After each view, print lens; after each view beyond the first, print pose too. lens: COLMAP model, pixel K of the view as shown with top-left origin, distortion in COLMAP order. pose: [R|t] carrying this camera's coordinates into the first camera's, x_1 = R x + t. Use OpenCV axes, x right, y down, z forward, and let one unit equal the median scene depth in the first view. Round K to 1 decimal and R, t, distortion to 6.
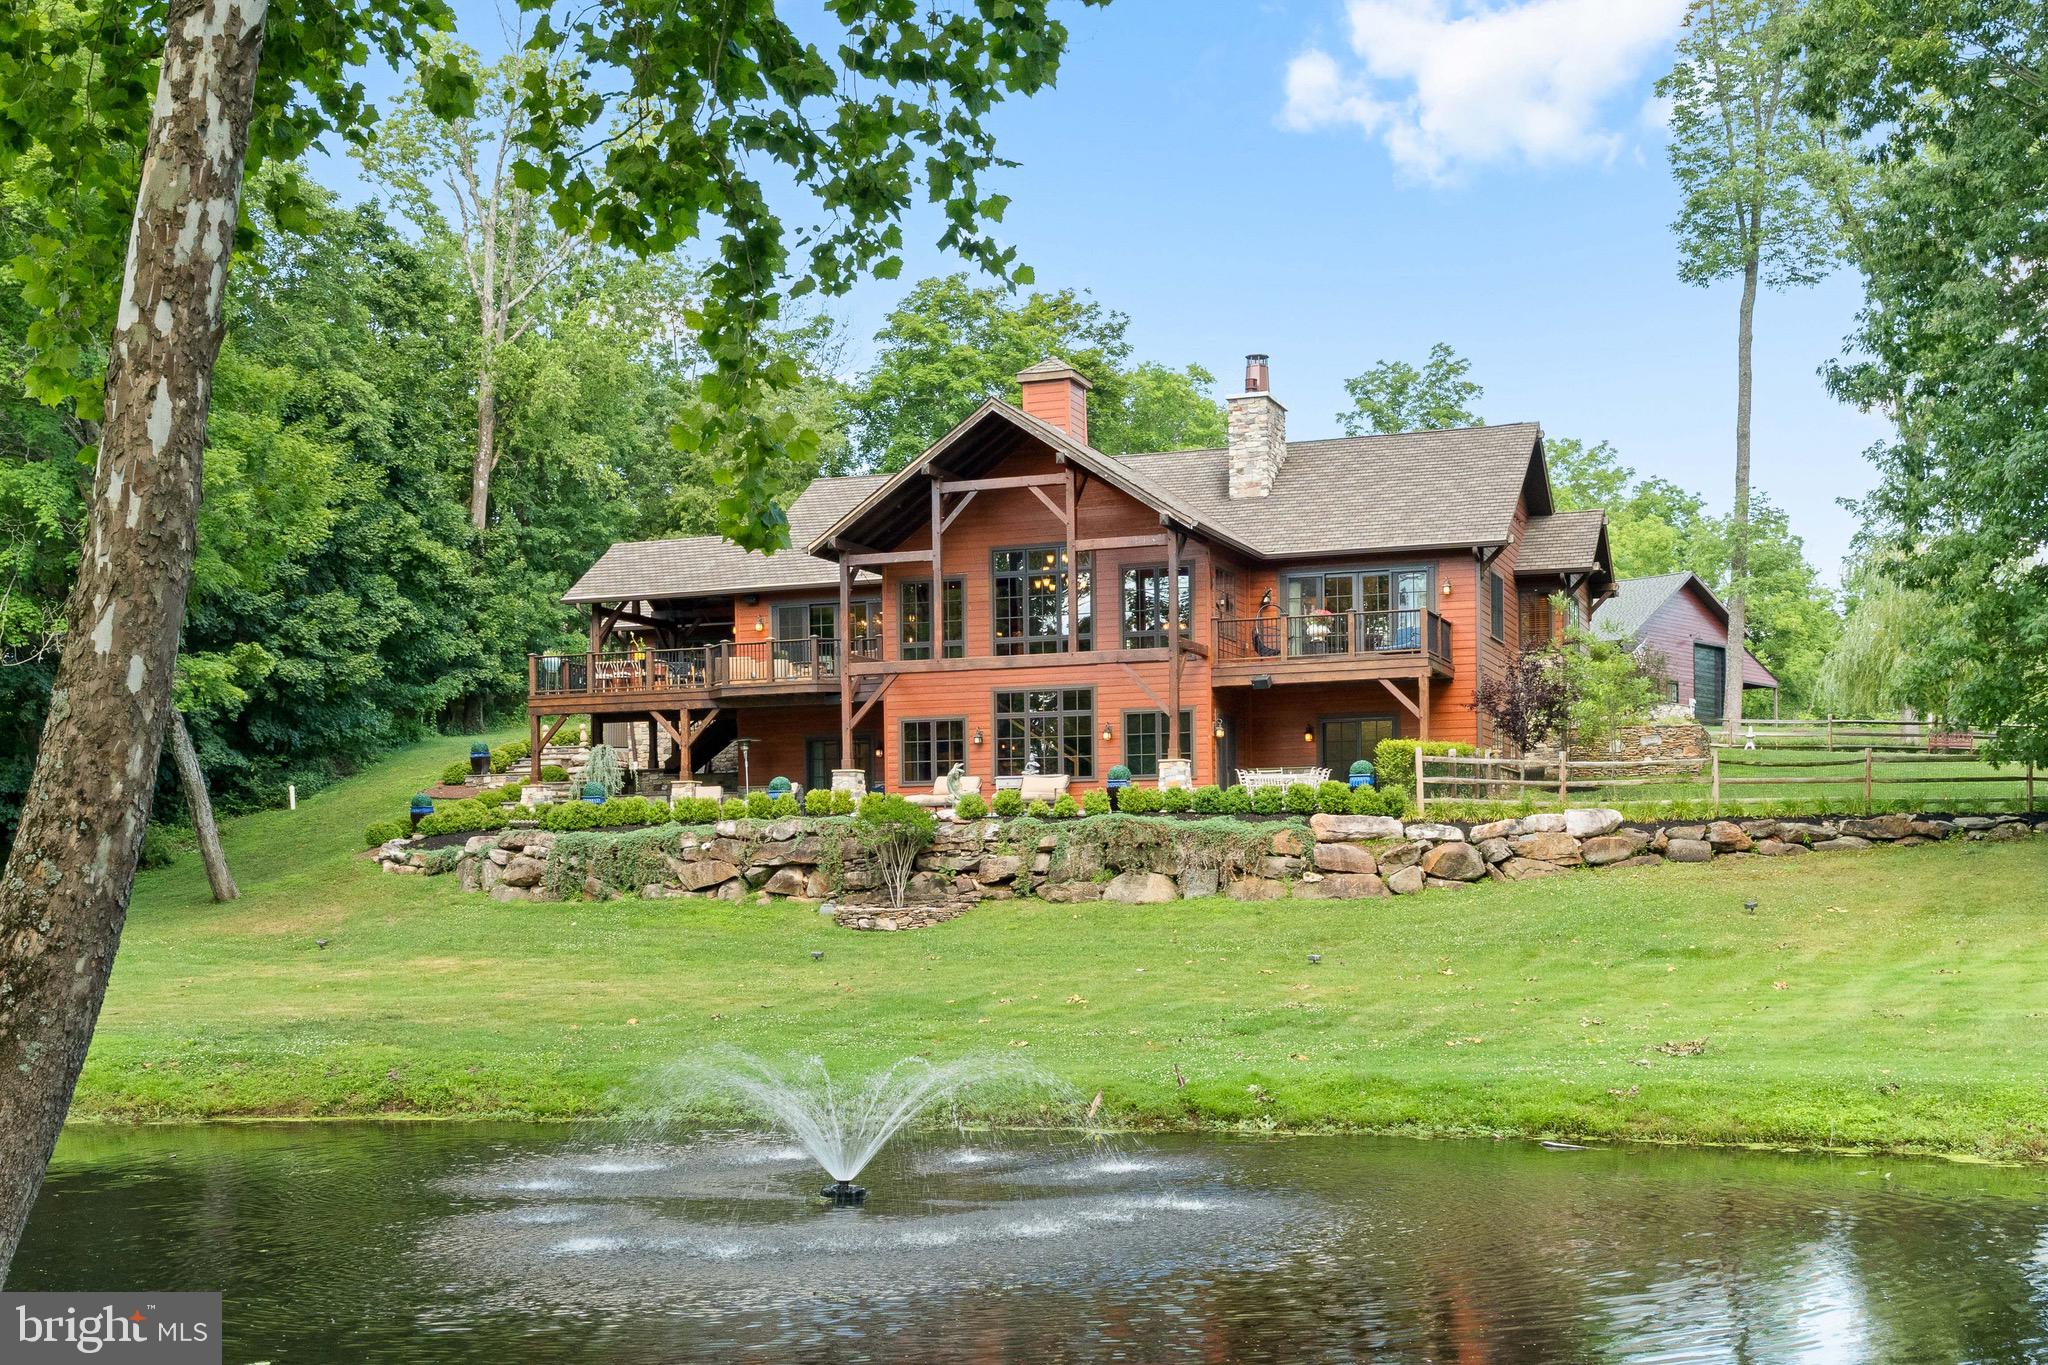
lens RADIAL K [[2384.3, 0, 1032.3], [0, 2384.3, 916.1], [0, 0, 1]] dist [0.005493, 0.000000]
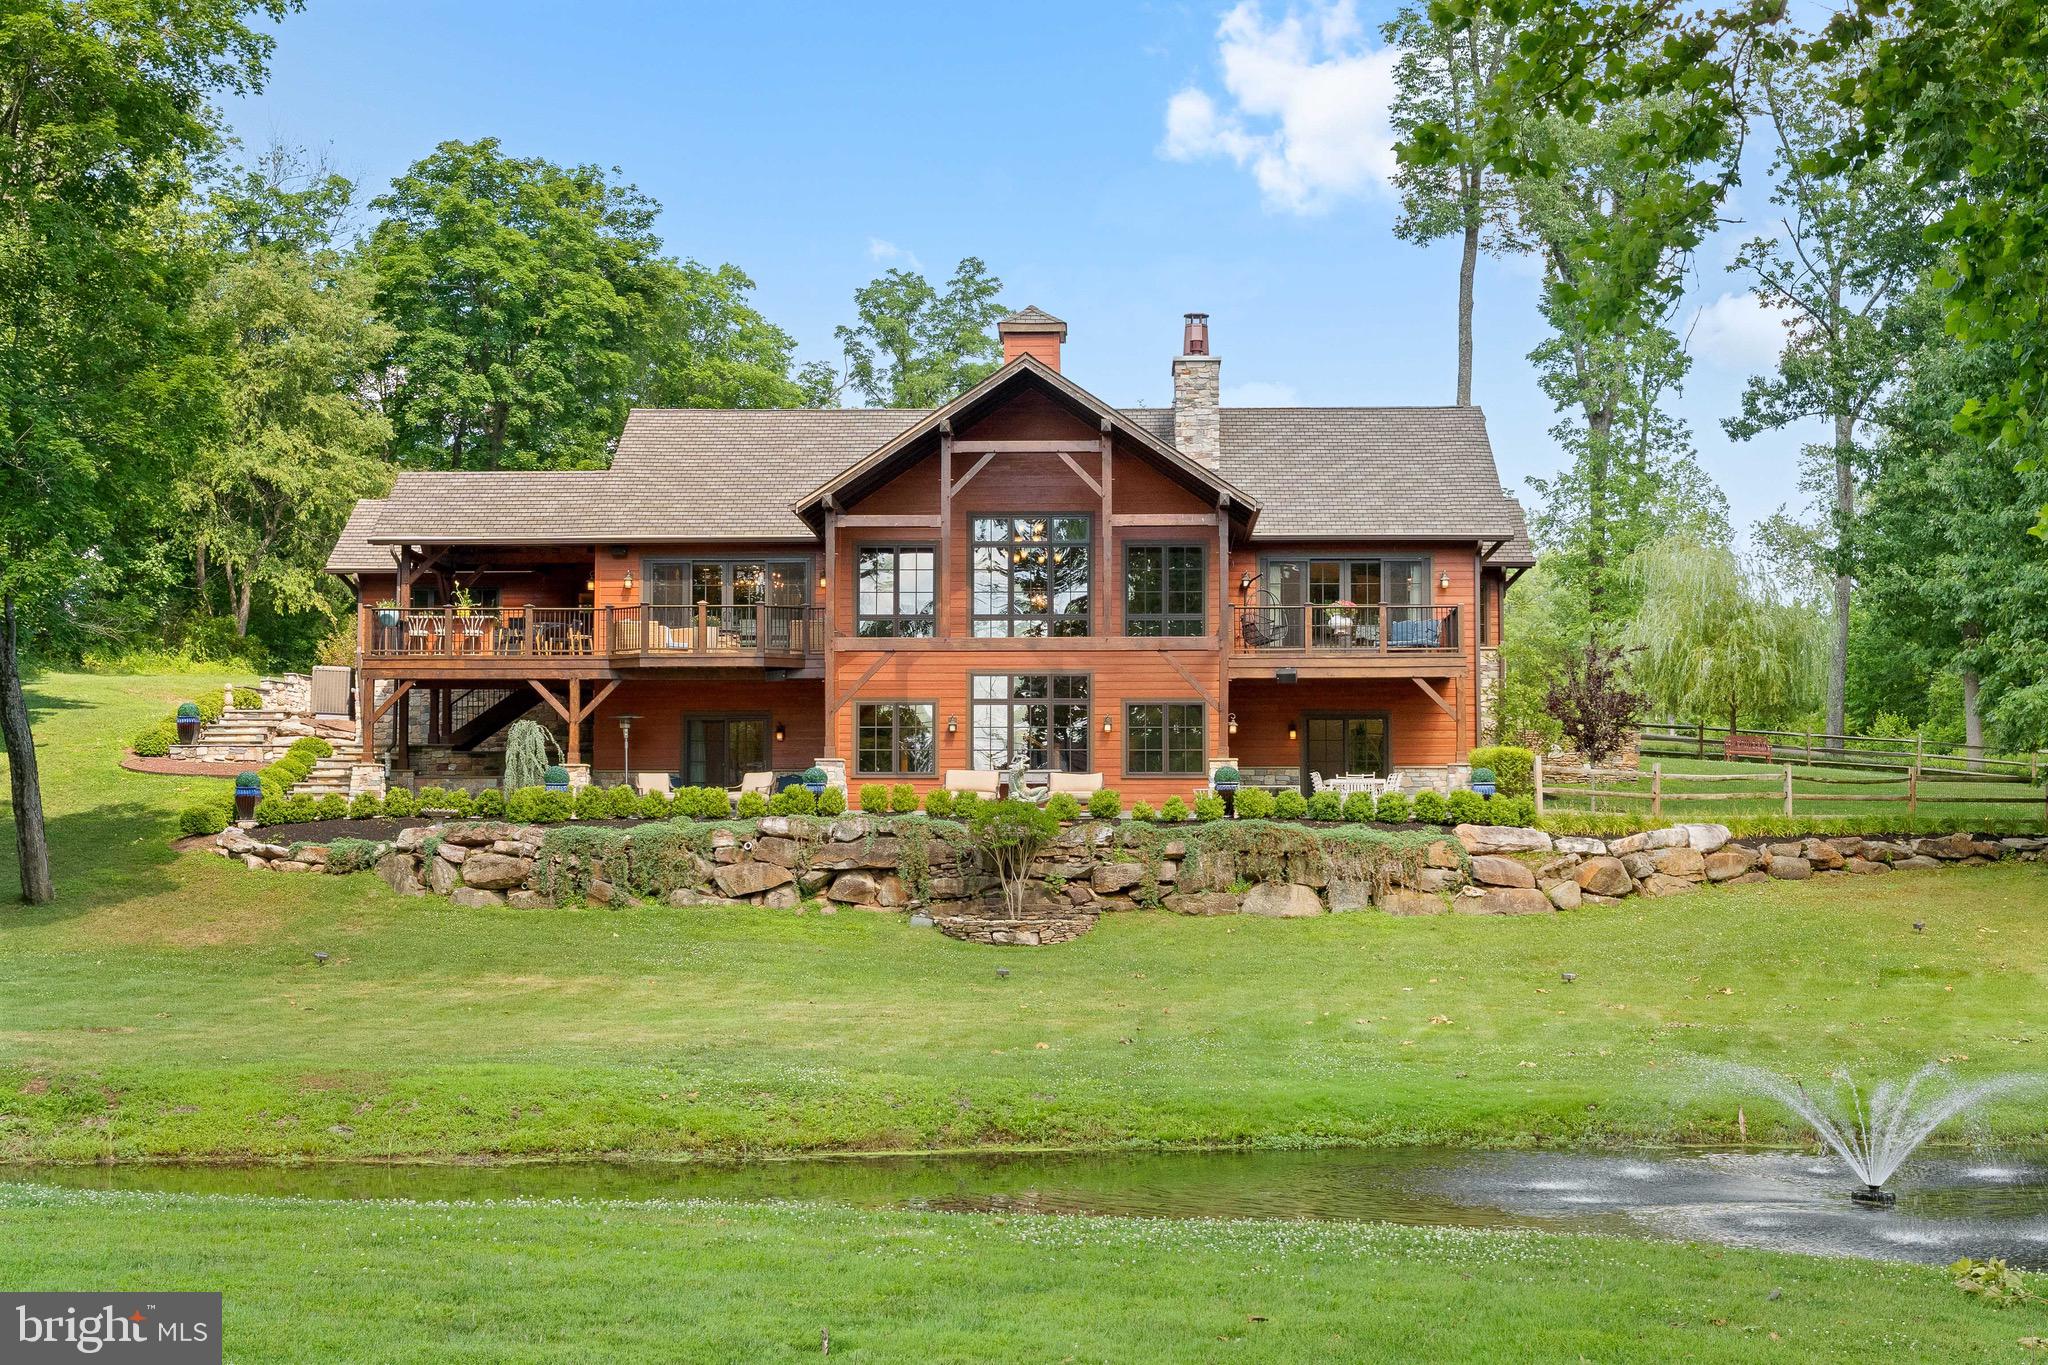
lens RADIAL K [[3061.5, 0, 1022.9], [0, 3061.5, 681.1], [0, 0, 1]] dist [-0.003437, 0.000000]
pose [[0.943826, 0.033116, 0.328780, -0.414485], [-0.007511, 0.996859, -0.078845, -0.002078], [-0.330359, 0.071946, 0.941109, -0.086483]]
